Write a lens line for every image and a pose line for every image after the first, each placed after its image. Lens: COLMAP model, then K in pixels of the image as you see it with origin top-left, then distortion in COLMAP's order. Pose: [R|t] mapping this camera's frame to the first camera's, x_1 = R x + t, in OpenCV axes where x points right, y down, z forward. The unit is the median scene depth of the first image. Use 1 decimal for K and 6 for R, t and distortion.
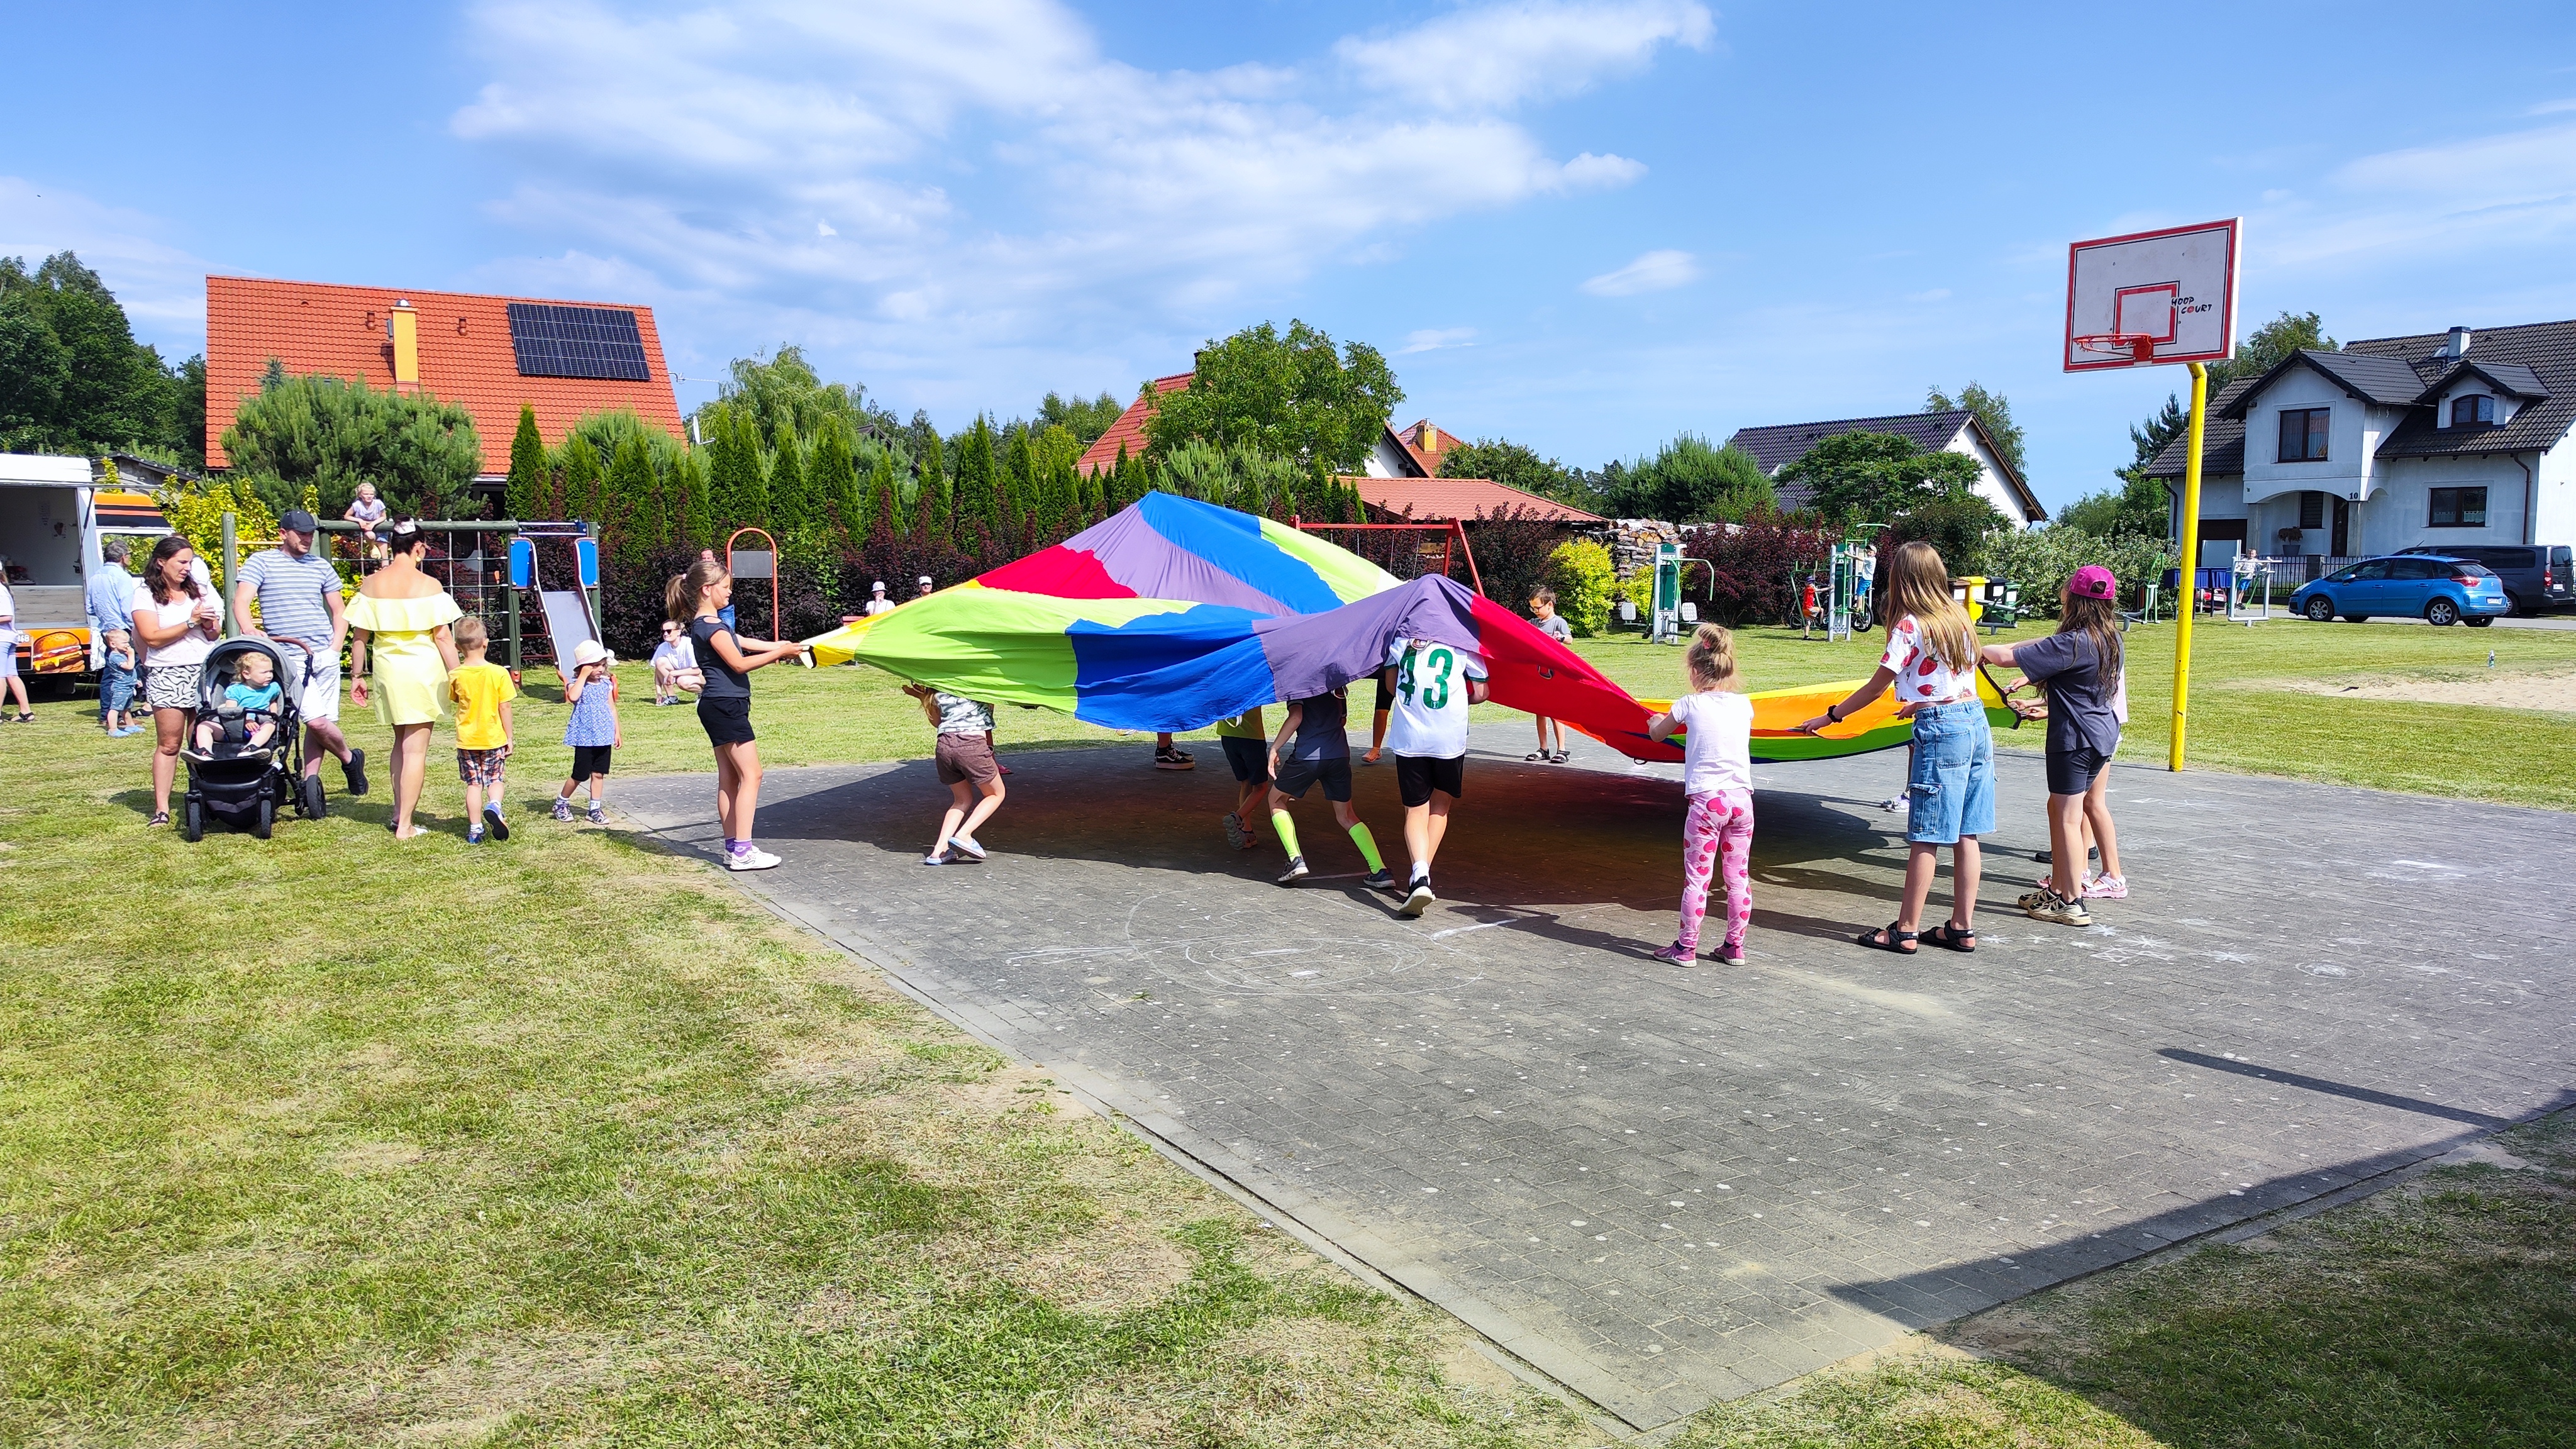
lens RADIAL K [[1759.2, 0, 1299.1], [0, 1759.2, 703.0], [0, 0, 1]] dist [0.029630, -0.014112]
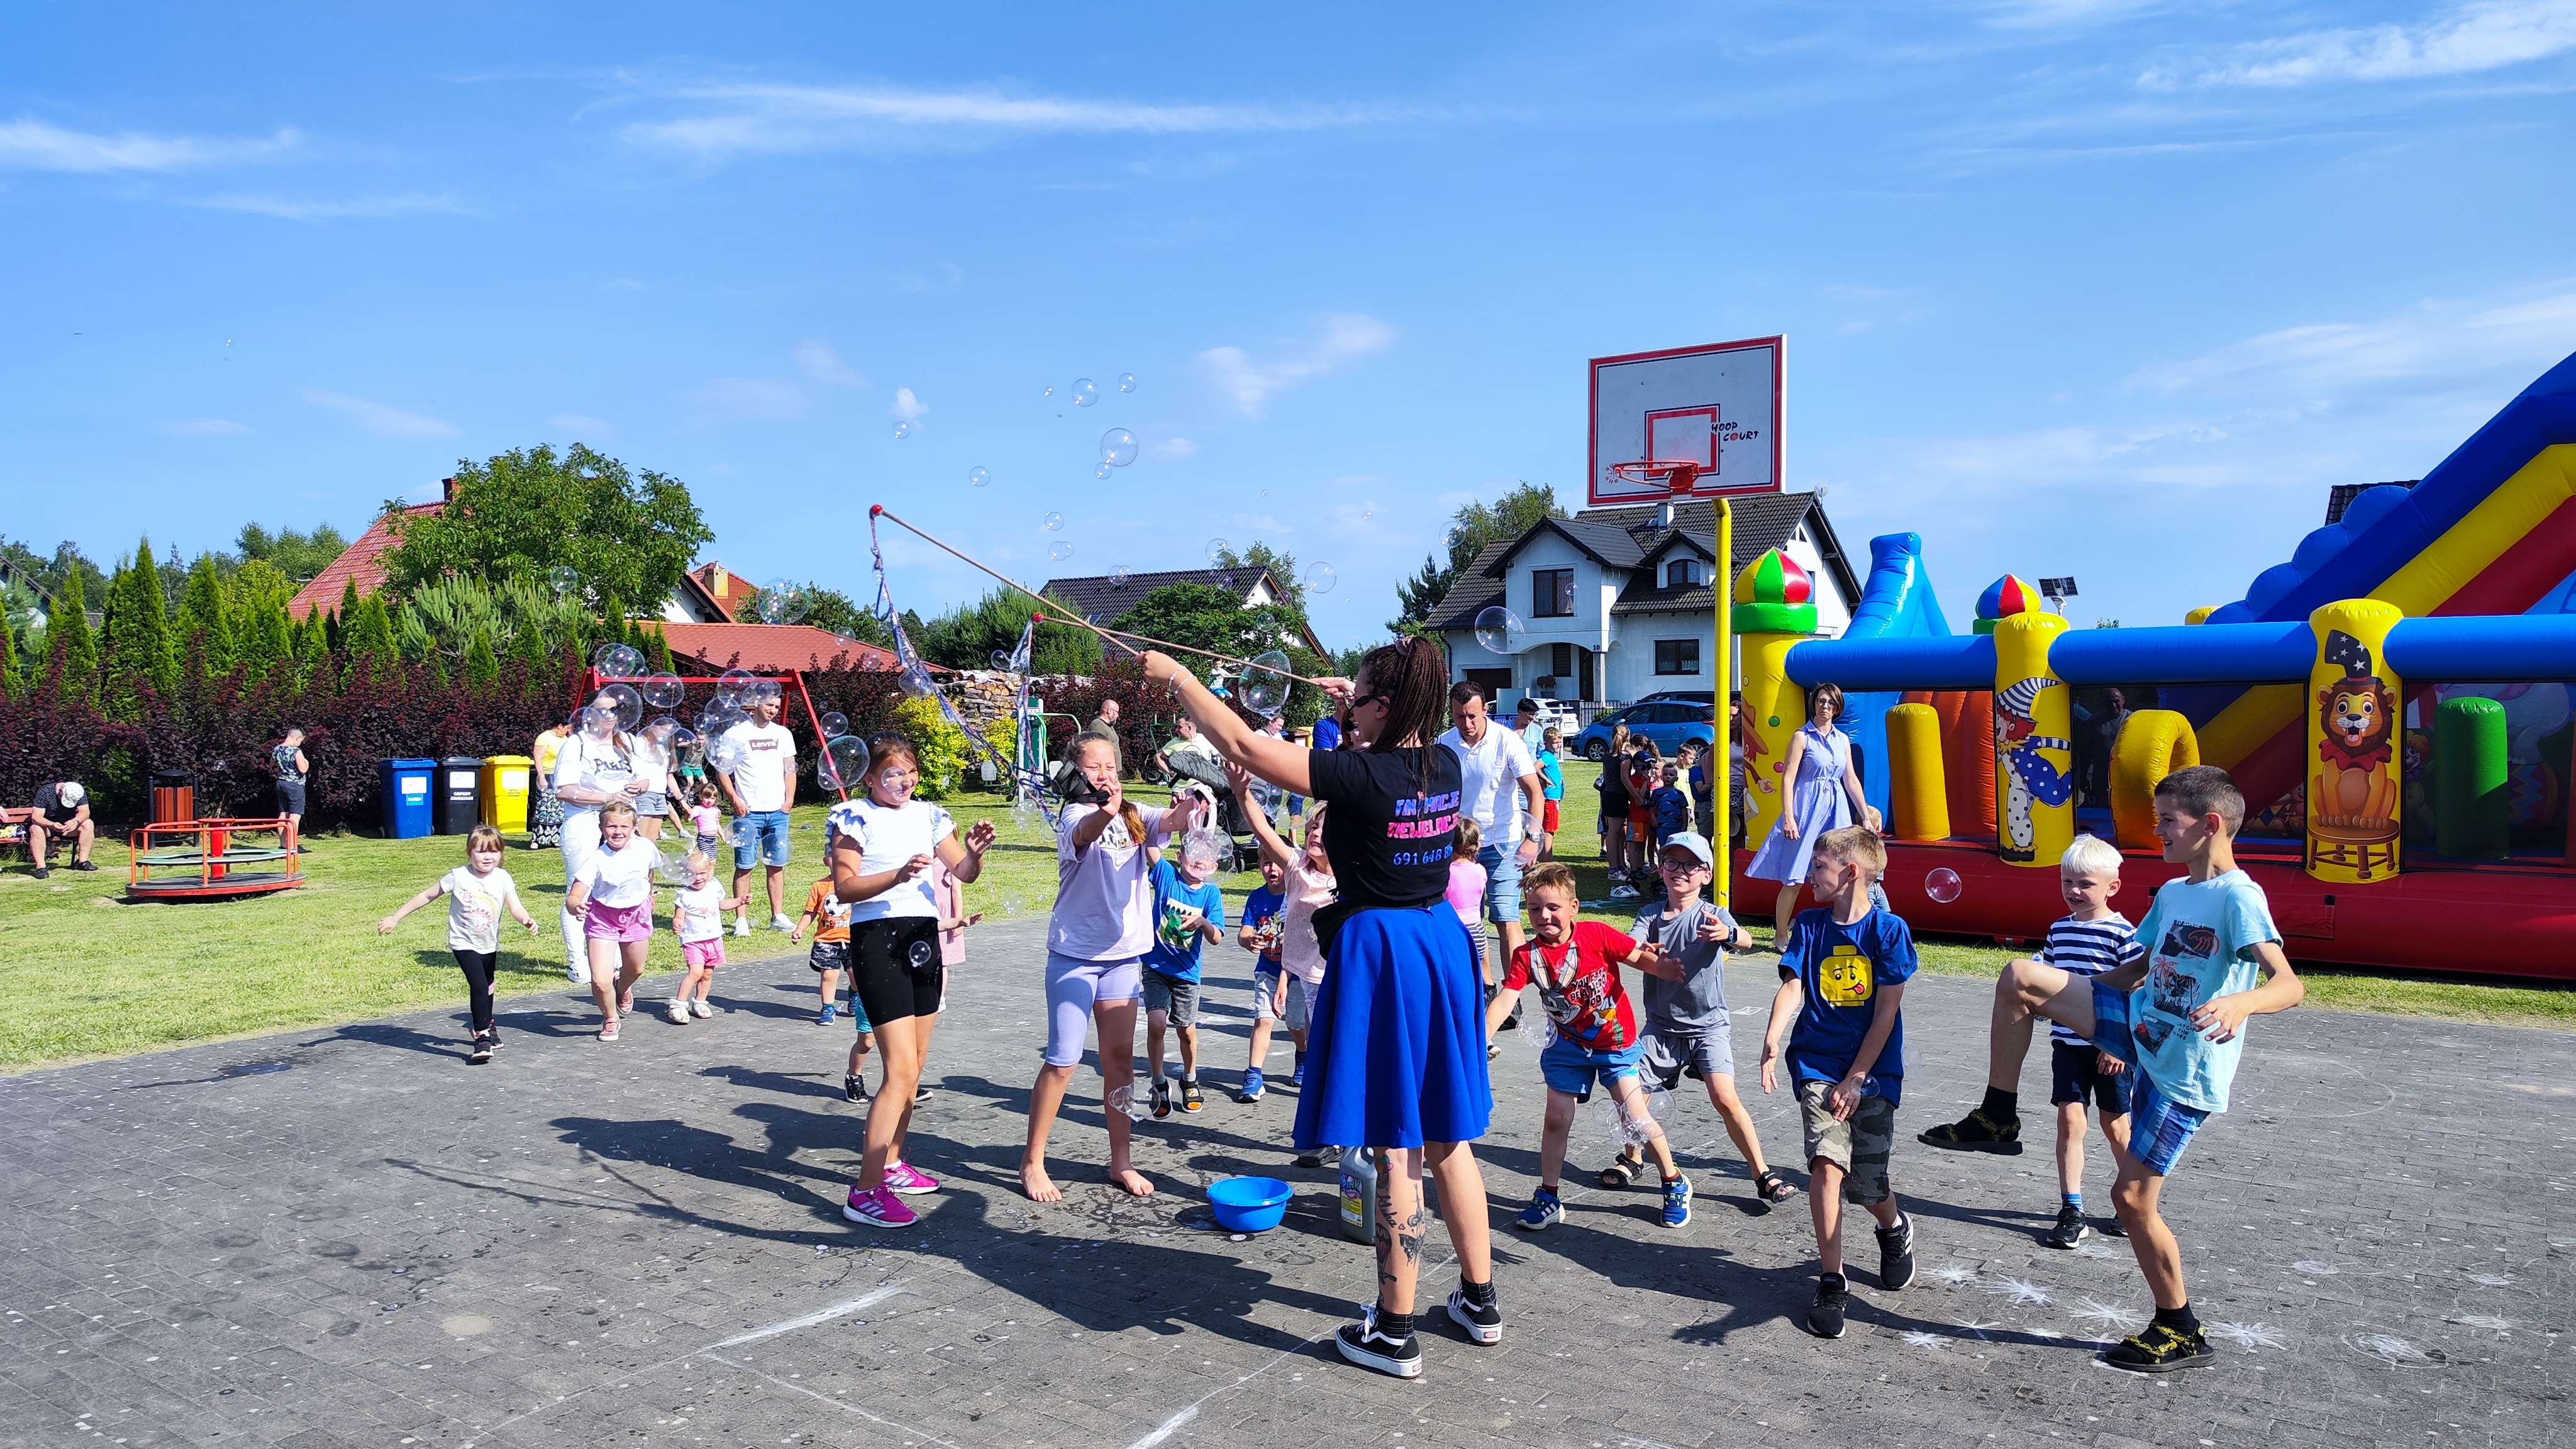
lens RADIAL K [[1749.4, 0, 1279.4], [0, 1749.4, 709.5], [0, 0, 1]] dist [0.027441, -0.027678]
pose [[0.925405, -0.012398, 0.378777, -0.035575], [0.042762, 0.996498, -0.071854, -0.031277], [-0.376560, 0.082691, 0.922694, 0.271746]]
